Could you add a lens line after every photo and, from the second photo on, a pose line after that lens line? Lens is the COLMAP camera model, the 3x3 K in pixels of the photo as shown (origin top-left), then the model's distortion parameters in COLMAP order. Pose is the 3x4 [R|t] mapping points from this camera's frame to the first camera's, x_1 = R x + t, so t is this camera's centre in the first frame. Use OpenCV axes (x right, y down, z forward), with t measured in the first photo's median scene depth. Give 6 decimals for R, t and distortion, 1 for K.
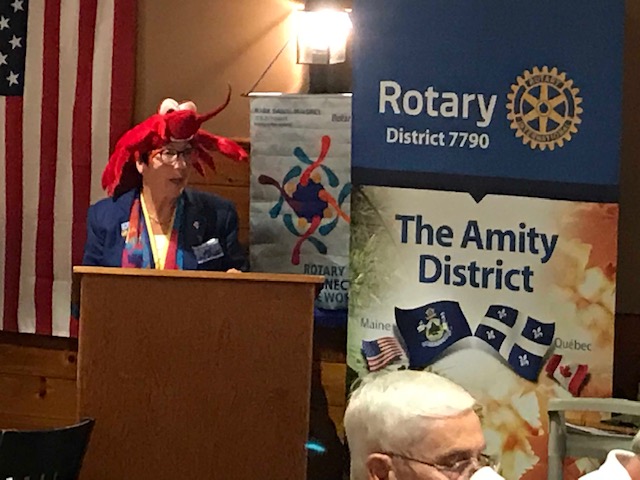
lens RADIAL K [[2954.6, 0, 320.0], [0, 2954.6, 240.0], [0, 0, 1]] dist [-0.328617, -5.128438]
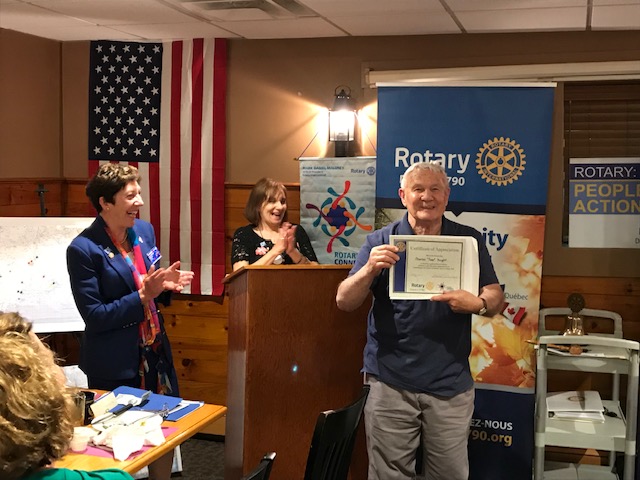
lens RADIAL K [[823.6, 0, 320.0], [0, 823.6, 240.0], [0, 0, 1]] dist [0.033393, 0.000309]
pose [[0.973448, -0.034960, 0.226222, -0.136368], [0.027691, 0.998996, 0.035229, -0.018308], [-0.227226, -0.028030, 0.973439, 0.541552]]
